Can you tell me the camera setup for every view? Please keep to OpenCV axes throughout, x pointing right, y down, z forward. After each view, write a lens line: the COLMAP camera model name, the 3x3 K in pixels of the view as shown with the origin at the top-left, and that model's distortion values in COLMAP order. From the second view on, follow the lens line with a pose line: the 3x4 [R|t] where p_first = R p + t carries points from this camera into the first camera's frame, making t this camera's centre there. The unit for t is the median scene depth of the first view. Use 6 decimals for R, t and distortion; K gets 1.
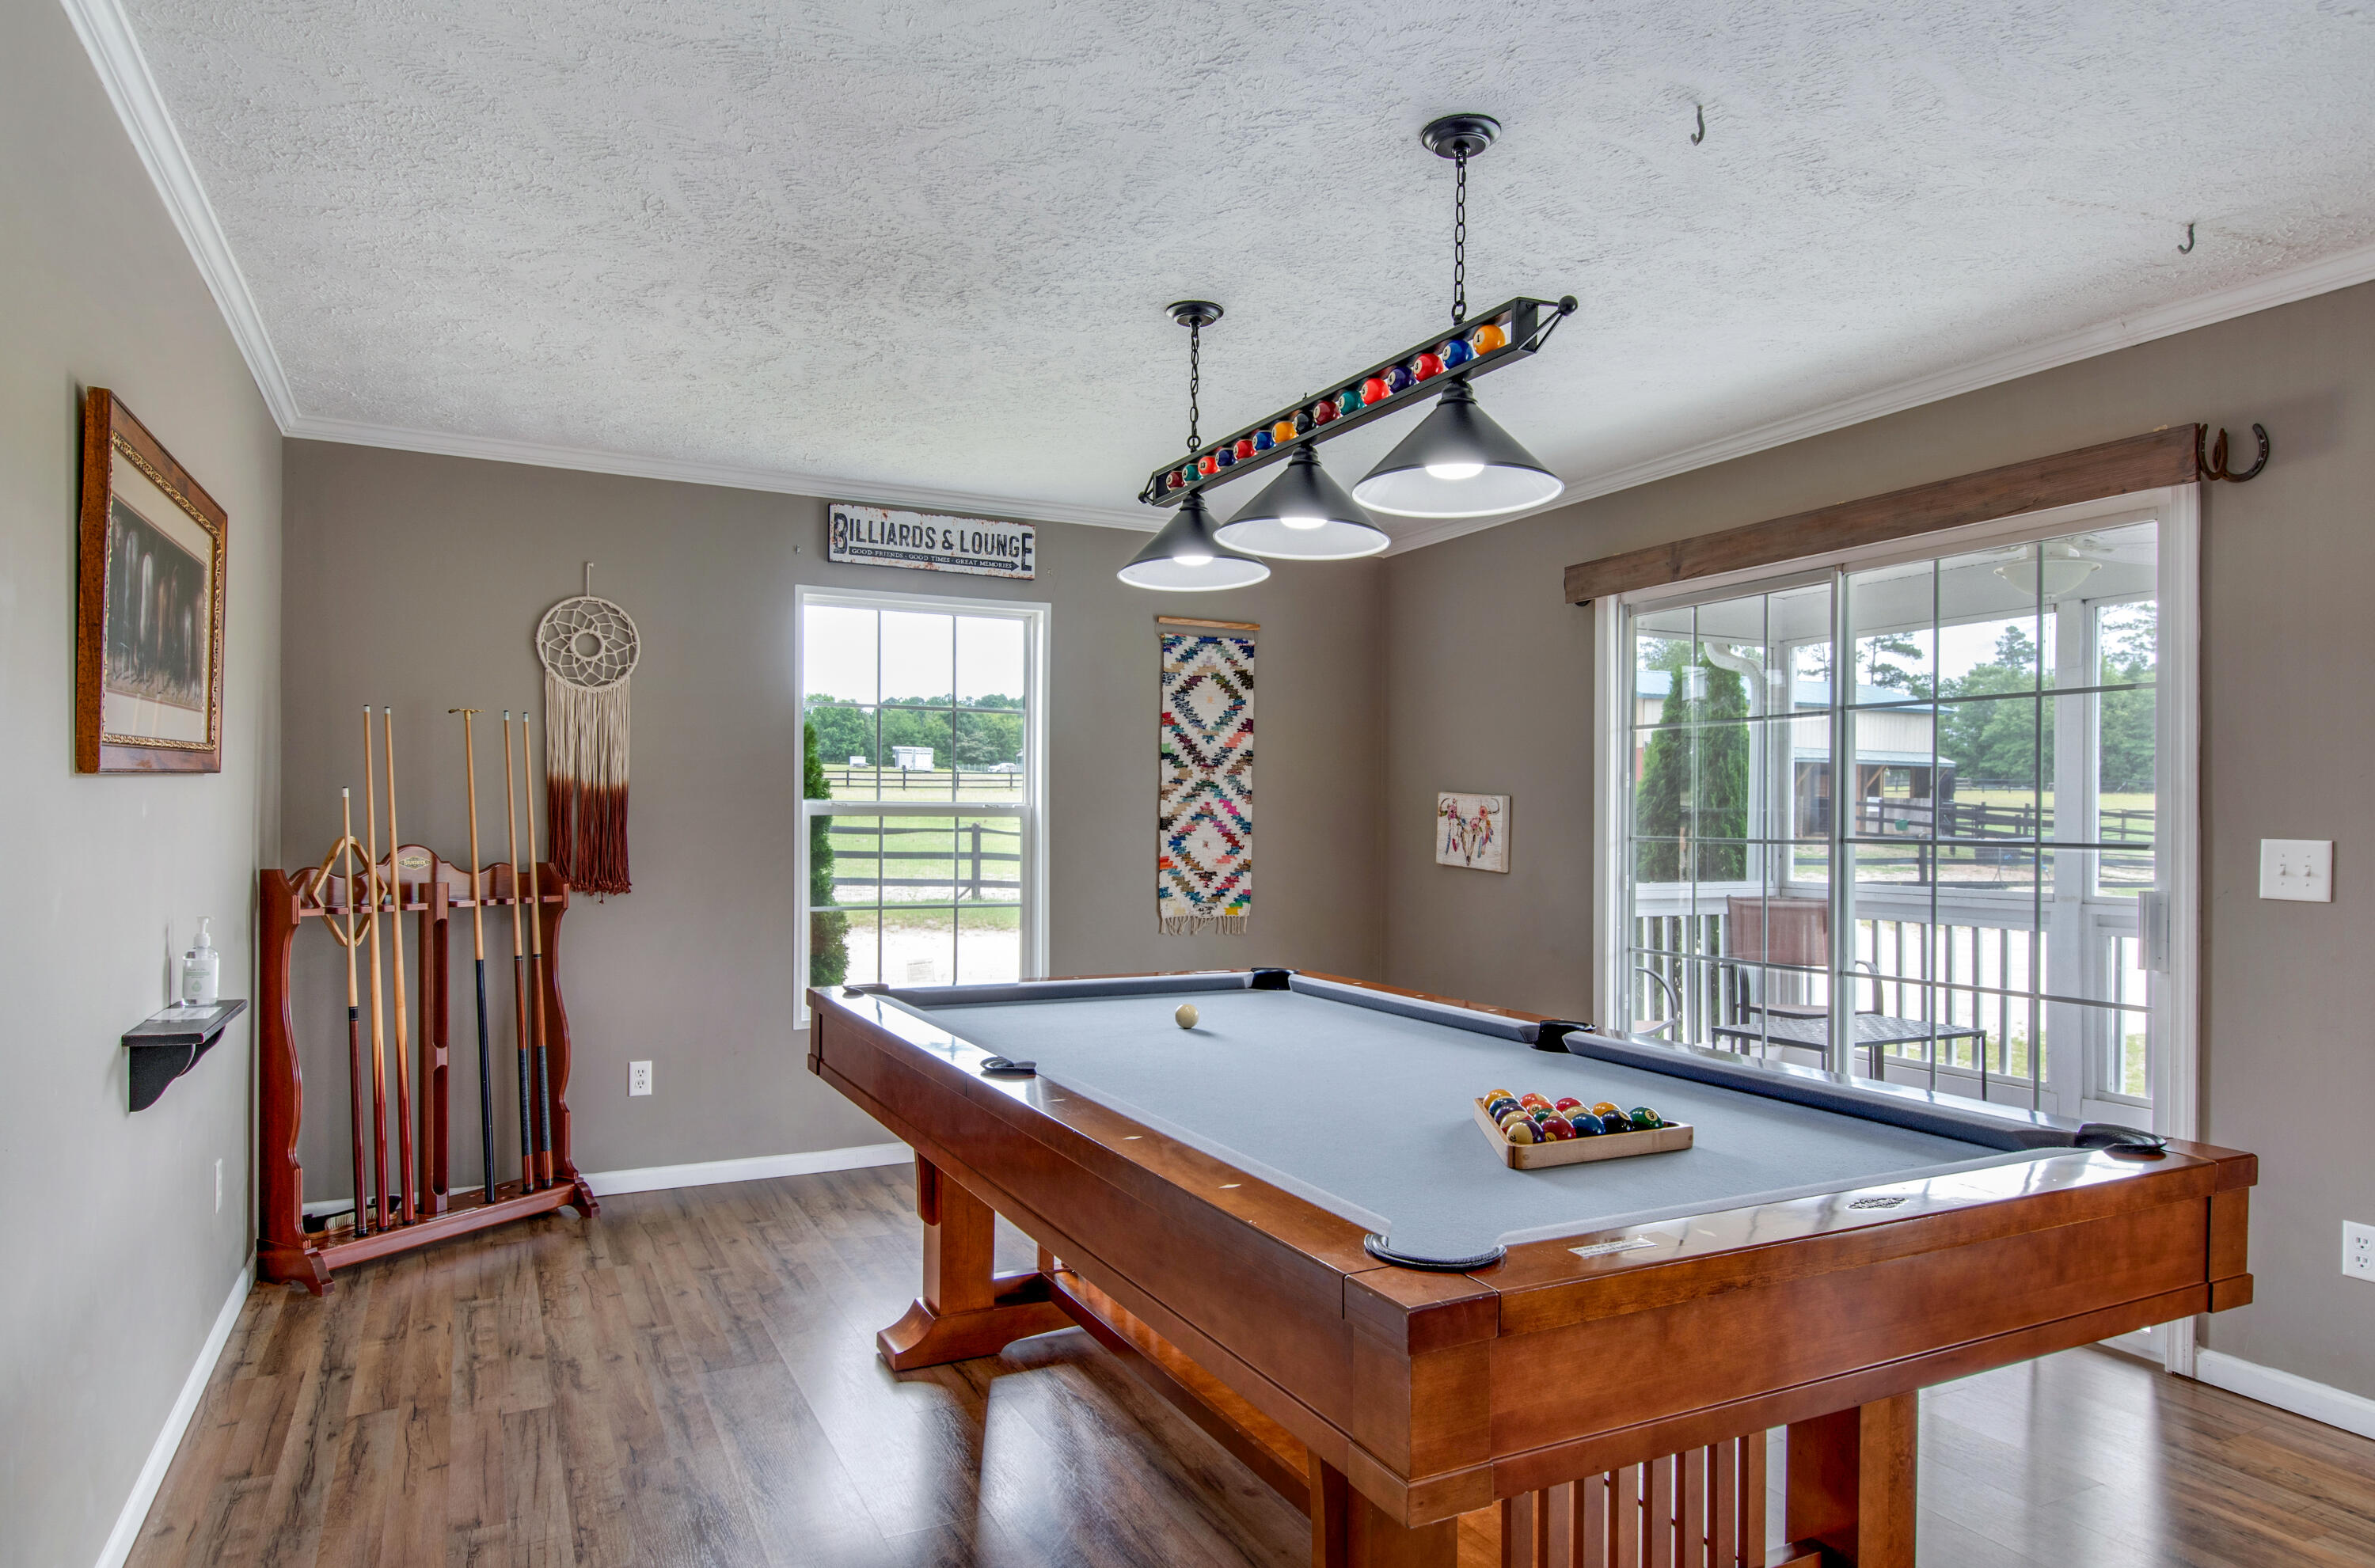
lens RADIAL K [[1393.4, 0, 1192.5], [0, 1393.4, 827.5], [0, 0, 1]] dist [0.017641, -0.003199]
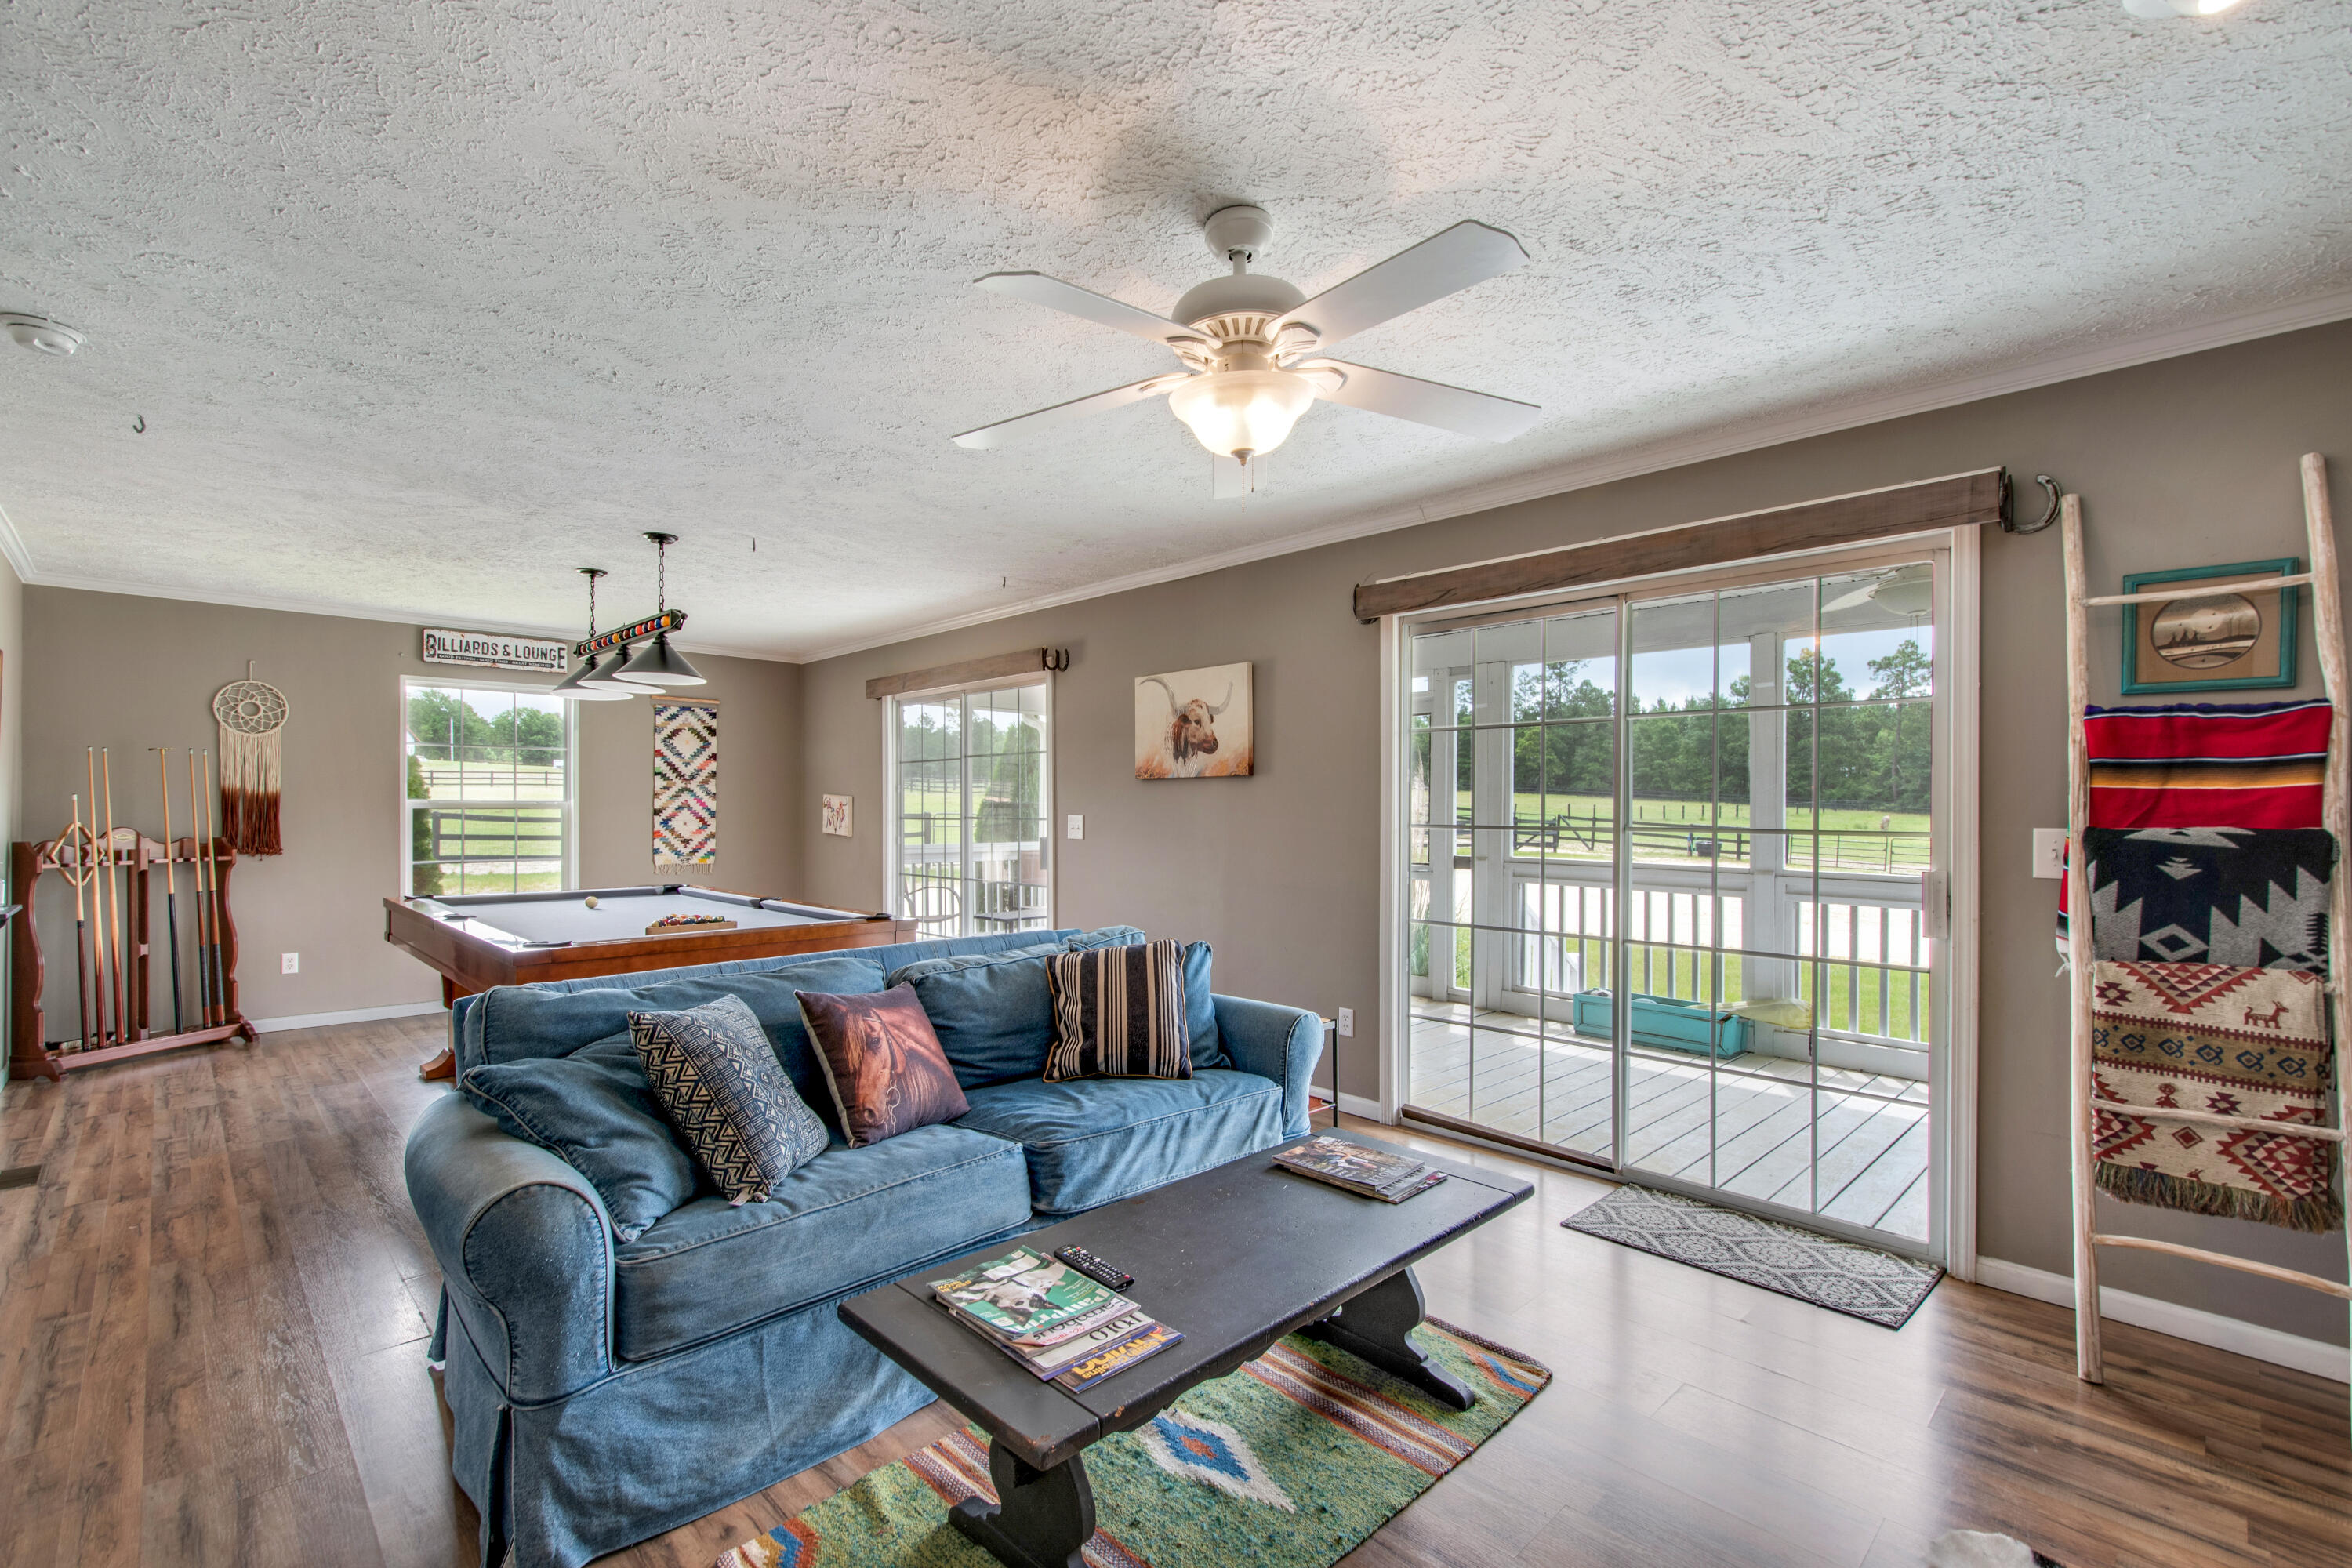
lens RADIAL K [[1027.2, 0, 1178.7], [0, 1027.2, 809.8], [0, 0, 1]] dist [0.019109, -0.004569]
pose [[0.956565, -0.006241, 0.291451, 0.268173], [0.007443, 0.999968, -0.003014, 0.003840], [-0.291423, 0.005052, 0.956581, -0.518822]]
